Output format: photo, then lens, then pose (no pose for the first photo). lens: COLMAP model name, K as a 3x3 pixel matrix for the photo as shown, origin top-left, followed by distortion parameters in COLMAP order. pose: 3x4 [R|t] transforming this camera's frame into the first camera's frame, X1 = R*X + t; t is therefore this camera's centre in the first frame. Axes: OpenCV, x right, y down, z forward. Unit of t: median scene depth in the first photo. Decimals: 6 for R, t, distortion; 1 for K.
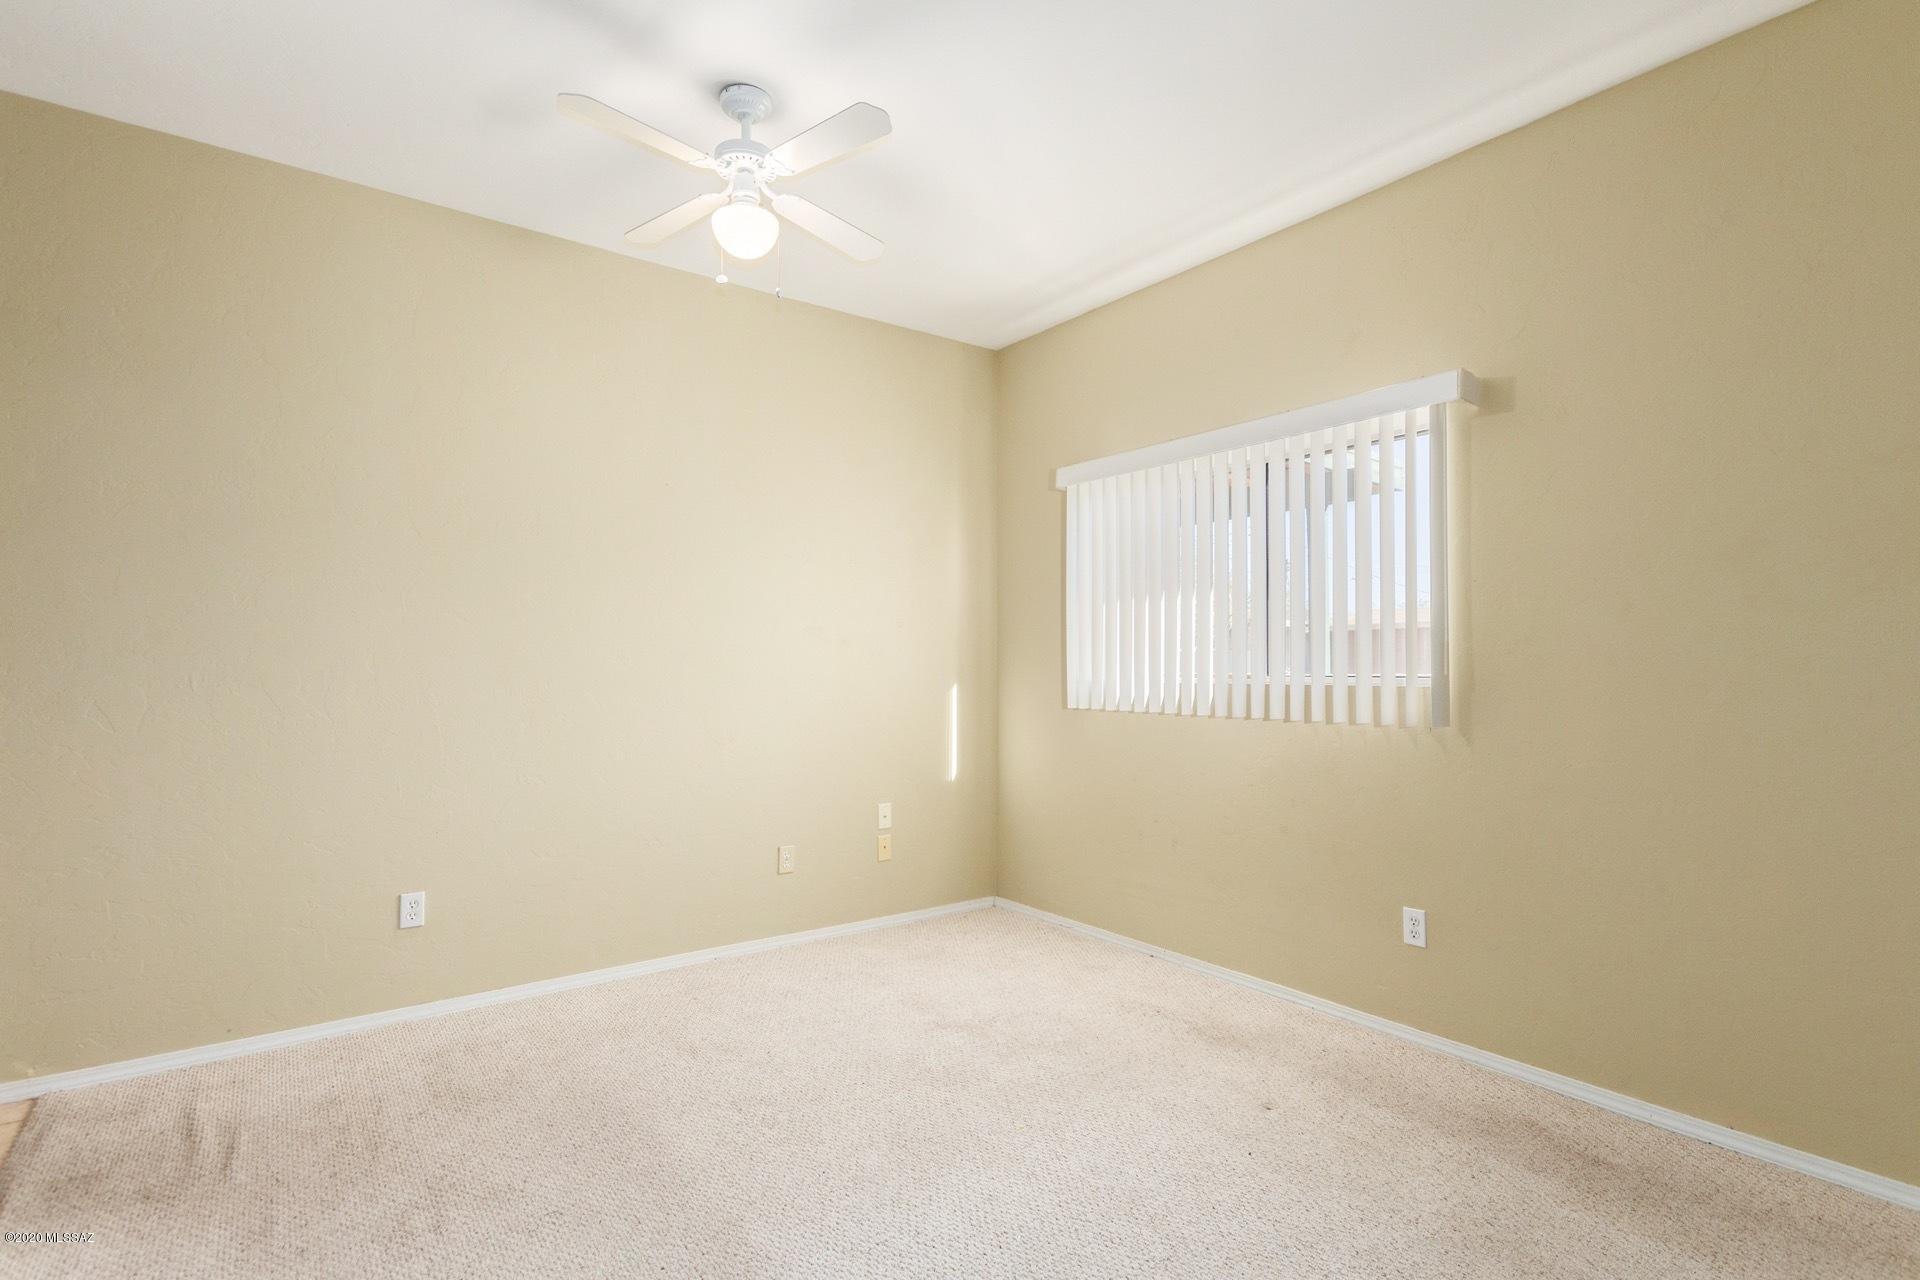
lens RADIAL K [[917.7, 0, 957.1], [0, 917.7, 647.7], [0, 0, 1]] dist [0.006042, -0.000995]
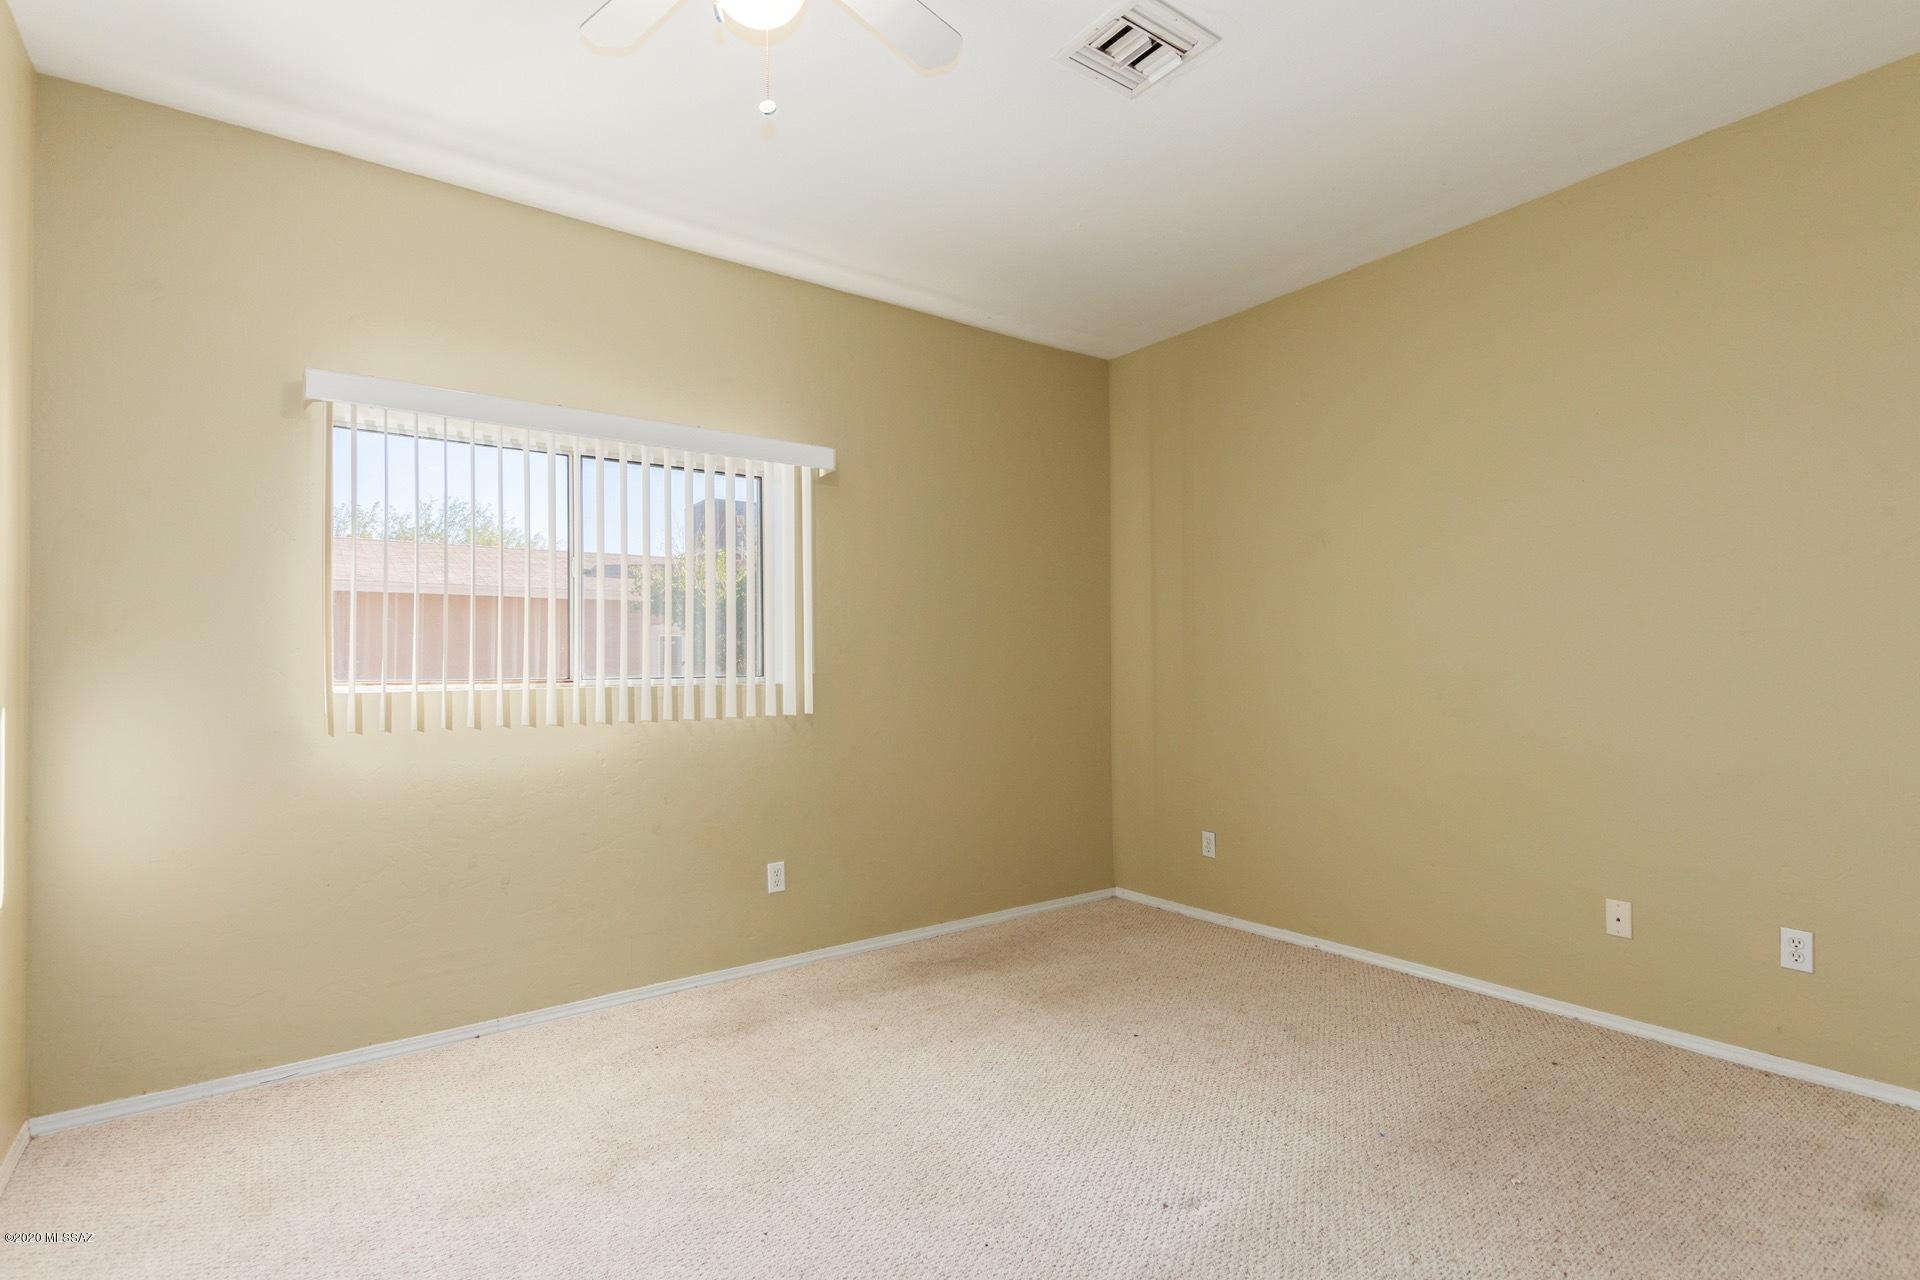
lens RADIAL K [[917.7, 0, 956.7], [0, 917.7, 648.2], [0, 0, 1]] dist [0.006042, -0.000995]
pose [[0.000425, 0.024883, 0.999690, -0.728372], [-0.010693, 0.999633, -0.024877, 0.022072], [-0.999943, -0.010679, 0.000691, 0.736431]]
